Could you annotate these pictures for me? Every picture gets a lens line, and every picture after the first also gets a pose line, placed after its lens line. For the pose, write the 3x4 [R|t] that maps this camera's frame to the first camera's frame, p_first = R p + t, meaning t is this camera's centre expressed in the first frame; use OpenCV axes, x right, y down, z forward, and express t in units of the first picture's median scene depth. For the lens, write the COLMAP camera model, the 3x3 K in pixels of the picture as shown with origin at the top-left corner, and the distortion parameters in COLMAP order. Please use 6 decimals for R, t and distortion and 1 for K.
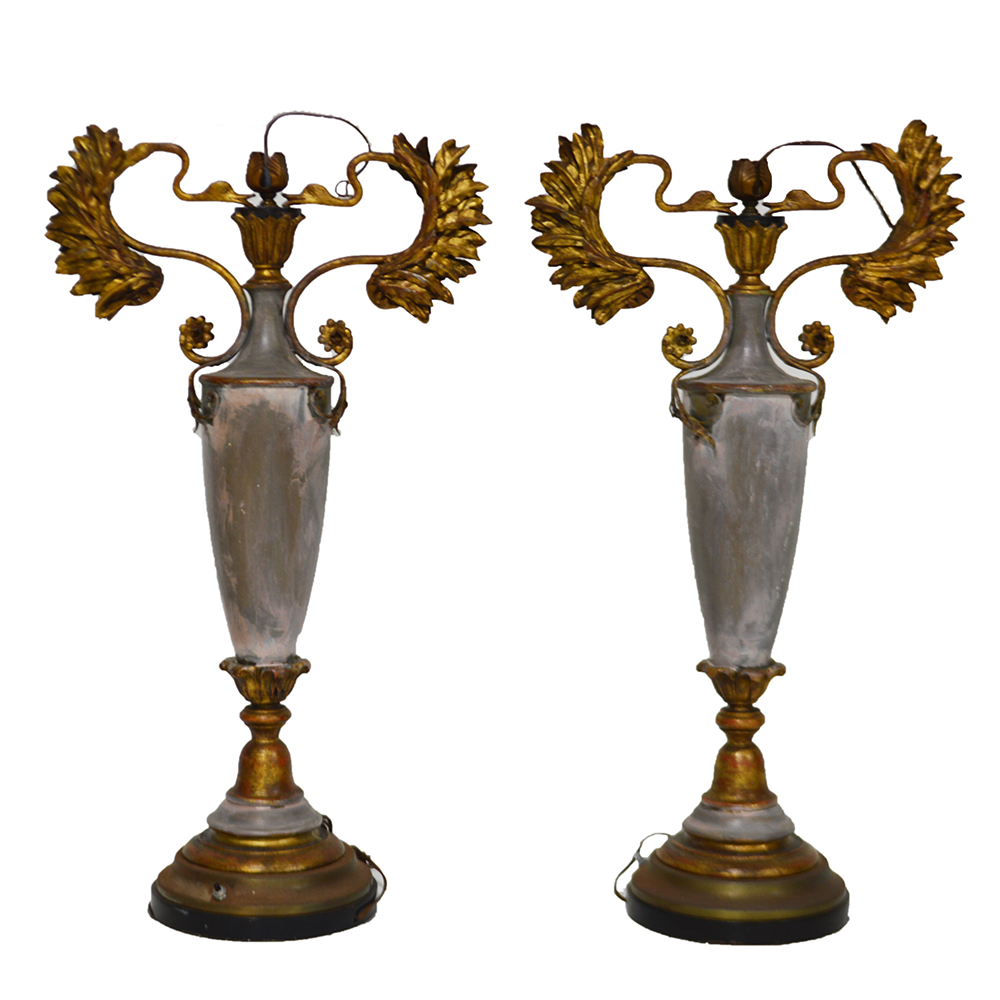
lens RADIAL K [[2724.2, 0, 502.3], [0, 2724.2, 497.4], [0, 0, 1]] dist [0.018716, 0.000000]
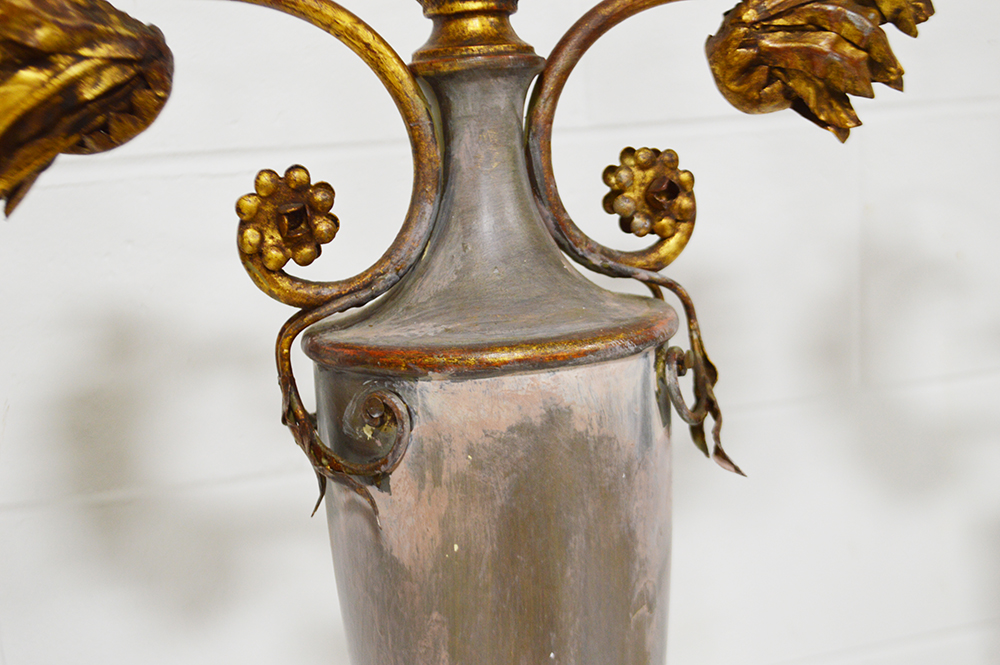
lens RADIAL K [[1207.6, 0, 492.3], [0, 1207.6, 334.1], [0, 0, 1]] dist [-0.018653, 0.000000]
pose [[0.959496, -0.115520, 0.256947, -0.128680], [0.098861, 0.992127, 0.076877, -0.055144], [-0.263805, -0.048361, 0.963363, 0.849129]]
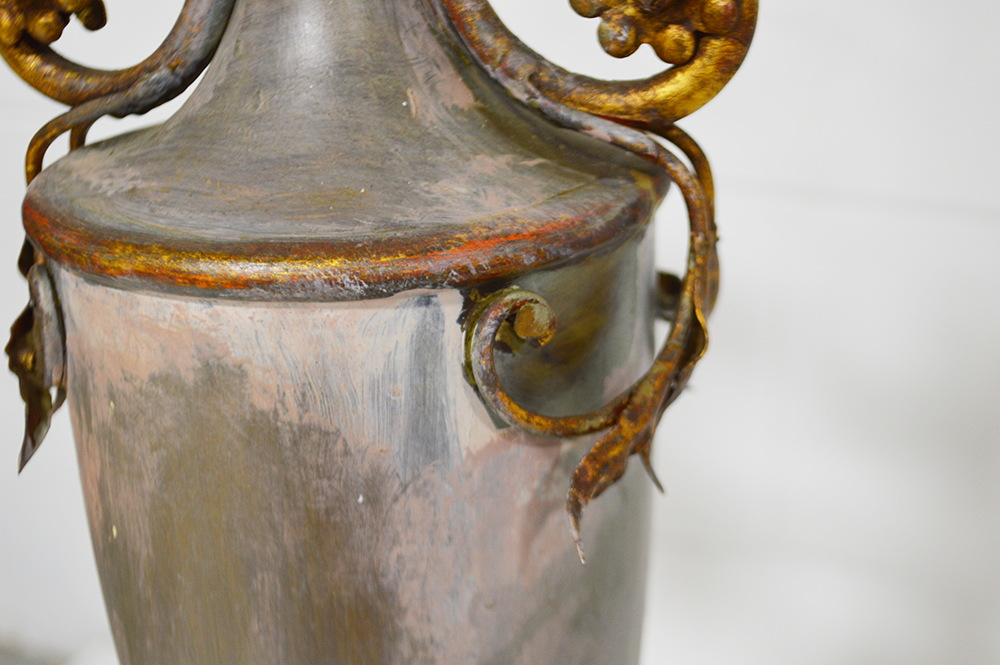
lens RADIAL K [[1679.9, 0, 501.1], [0, 1679.9, 336.6], [0, 0, 1]] dist [-0.013367, 0.000000]
pose [[0.927631, 0.079988, -0.364832, -0.026700], [0.021164, 0.963972, 0.265161, -0.066467], [0.372897, -0.253693, 0.892518, 0.889062]]
